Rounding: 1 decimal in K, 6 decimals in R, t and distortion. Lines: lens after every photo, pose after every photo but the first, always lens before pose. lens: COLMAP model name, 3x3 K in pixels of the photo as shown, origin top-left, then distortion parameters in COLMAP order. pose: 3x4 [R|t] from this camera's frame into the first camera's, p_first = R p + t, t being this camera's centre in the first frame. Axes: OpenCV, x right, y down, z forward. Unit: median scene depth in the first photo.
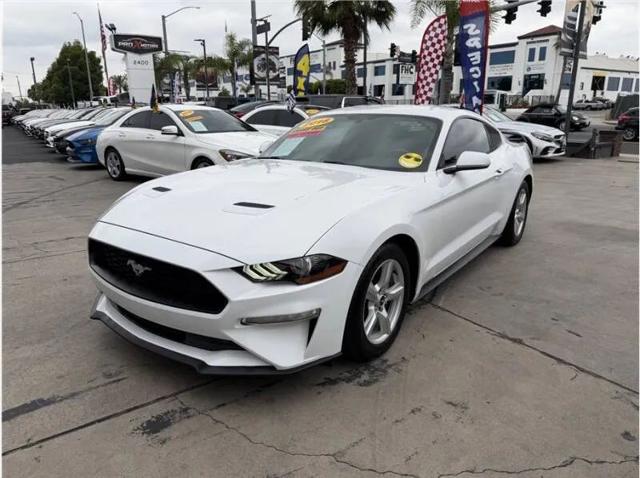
lens RADIAL K [[443.8, 0, 319.8], [0, 443.8, 240.4], [0, 0, 1]] dist [0.021352, -0.034422]
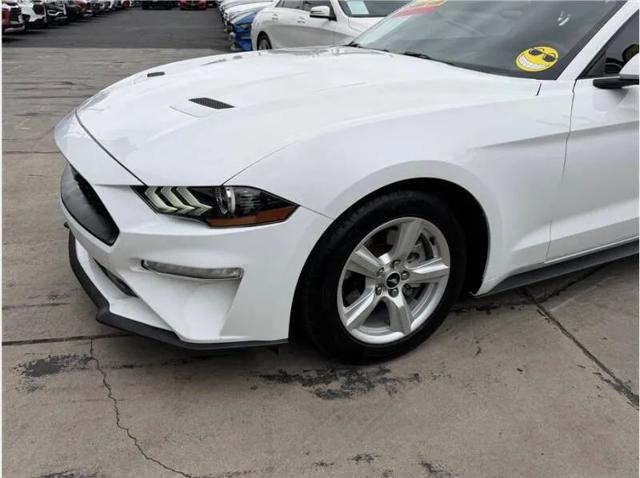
lens RADIAL K [[566.7, 0, 317.6], [0, 566.7, 241.7], [0, 0, 1]] dist [0.101976, -0.156044]
pose [[0.901053, 0.187157, -0.391248, 0.092269], [-0.138650, 0.979064, 0.149031, -0.006111], [0.410949, -0.080038, 0.908138, 0.058905]]
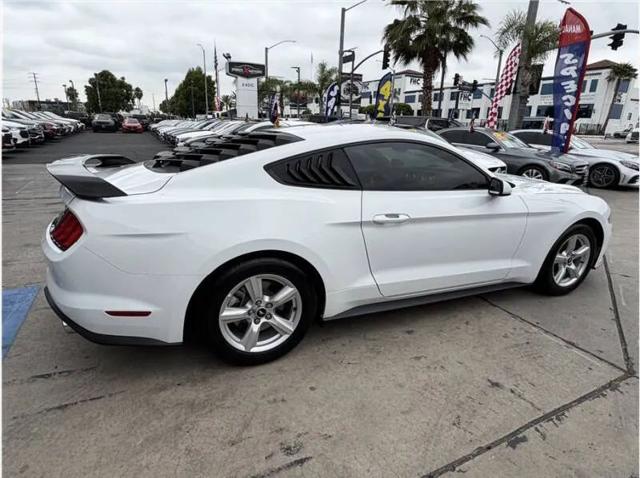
lens RADIAL K [[363.4, 0, 319.6], [0, 363.4, 239.2], [0, 0, 1]] dist [-0.001575, 0.000702]
pose [[0.986055, 0.083842, -0.143757, -0.087334], [-0.081838, 0.996449, 0.019811, -0.026974], [0.144908, -0.007770, 0.989415, 0.084934]]
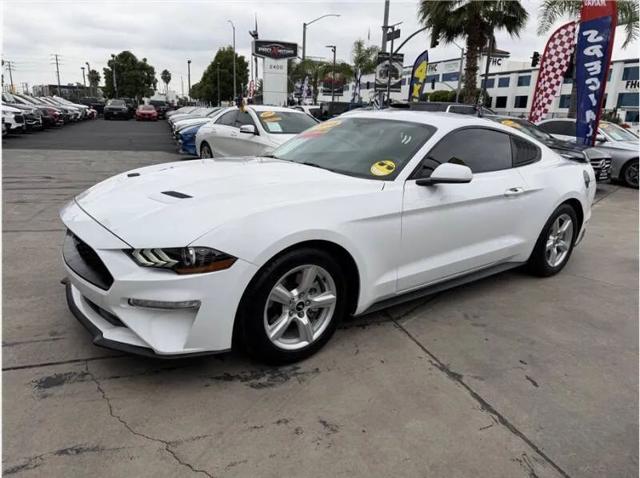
lens RADIAL K [[443.8, 0, 324.8], [0, 443.8, 240.7], [0, 0, 1]] dist [0.021352, -0.034422]
pose [[0.960908, 0.117548, -0.250676, 0.110456], [-0.120890, 0.992664, 0.002081, -0.004153], [0.249081, 0.028305, 0.968069, 0.017757]]
